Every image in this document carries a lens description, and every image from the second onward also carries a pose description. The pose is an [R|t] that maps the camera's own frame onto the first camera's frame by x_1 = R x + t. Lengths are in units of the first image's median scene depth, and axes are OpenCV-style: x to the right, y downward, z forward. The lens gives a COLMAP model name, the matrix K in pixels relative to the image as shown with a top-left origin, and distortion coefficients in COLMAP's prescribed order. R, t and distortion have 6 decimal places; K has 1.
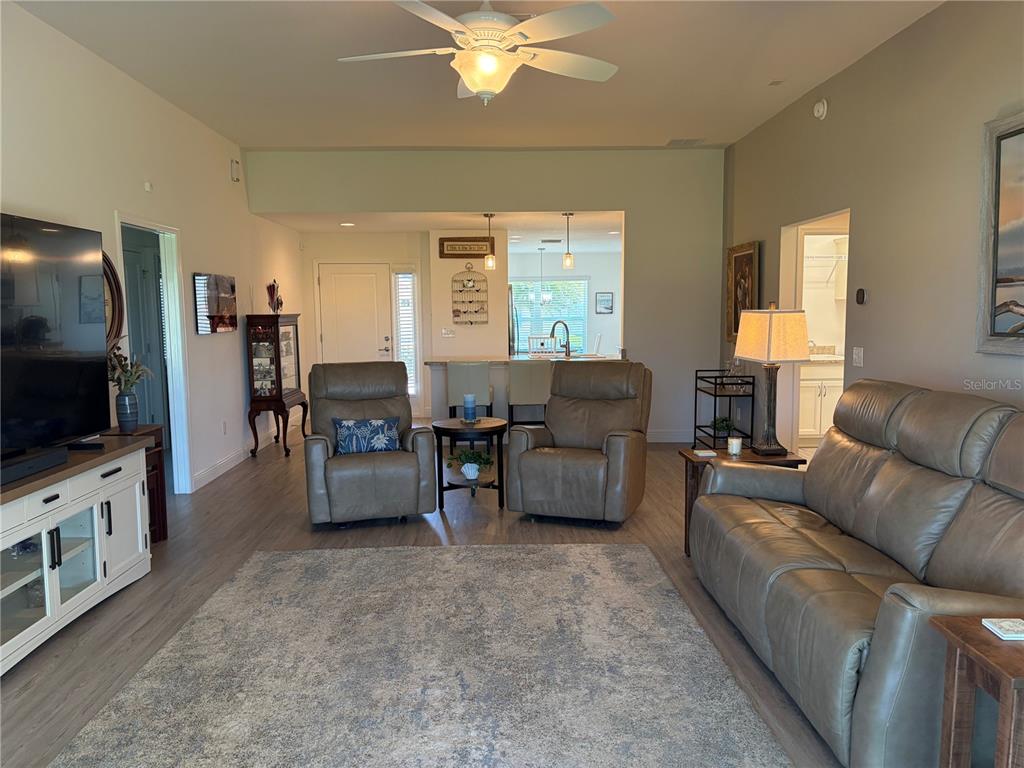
lens RADIAL K [[775.5, 0, 507.5], [0, 775.5, 392.3], [0, 0, 1]] dist [0.039905, -0.020287]
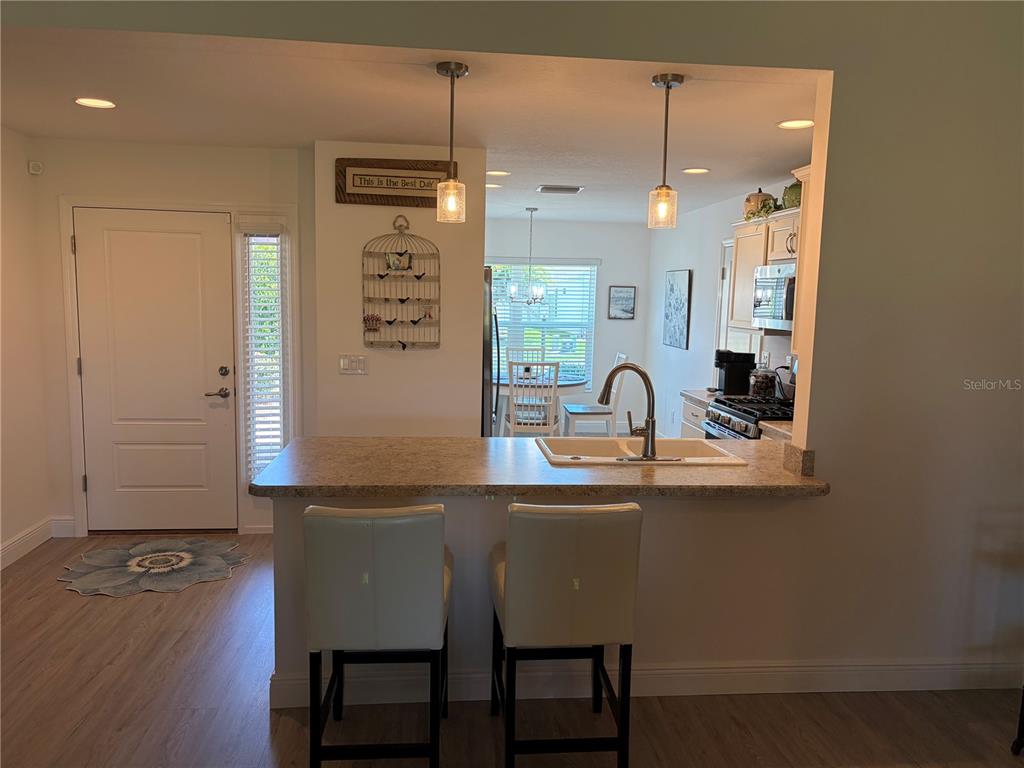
lens RADIAL K [[775.5, 0, 506.0], [0, 775.5, 377.5], [0, 0, 1]] dist [0.039905, -0.020287]
pose [[0.997338, 0.025967, 0.068137, -0.016196], [-0.025902, 0.999663, -0.001837, -0.071213], [-0.068162, 0.000067, 0.997674, 0.530623]]
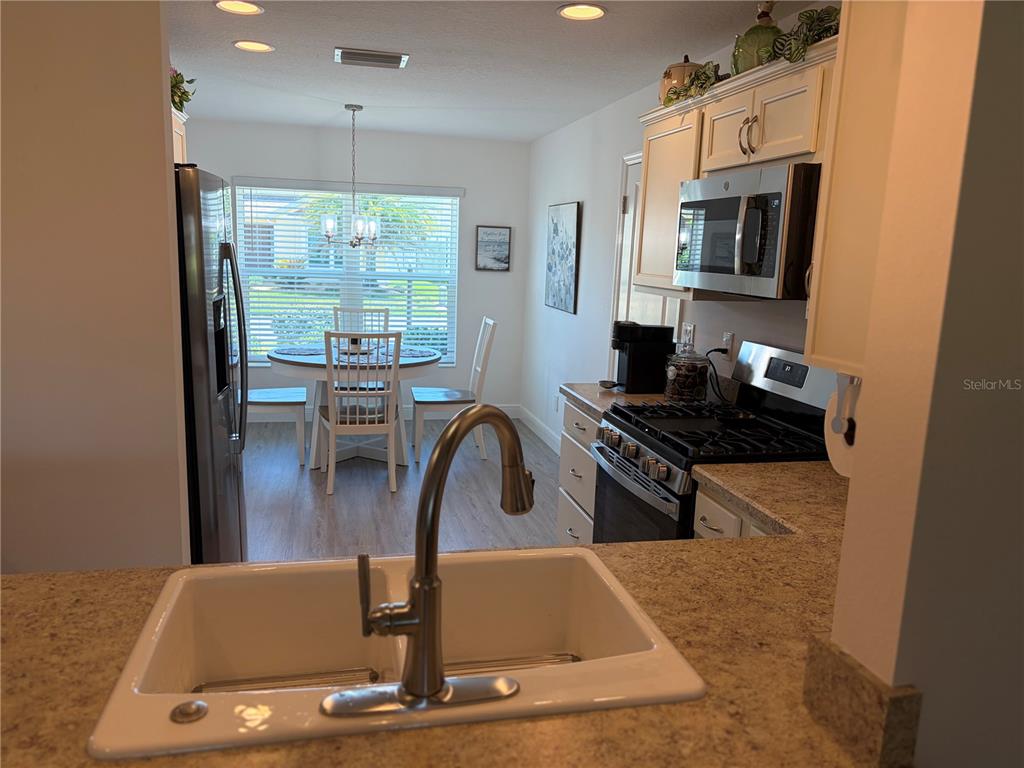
lens RADIAL K [[775.5, 0, 516.6], [0, 775.5, 391.9], [0, 0, 1]] dist [0.039905, -0.020287]
pose [[0.977606, 0.005217, 0.210377, 0.054163], [-0.021679, 0.996871, 0.076020, -0.089981], [-0.209322, -0.078878, 0.974660, 0.740343]]
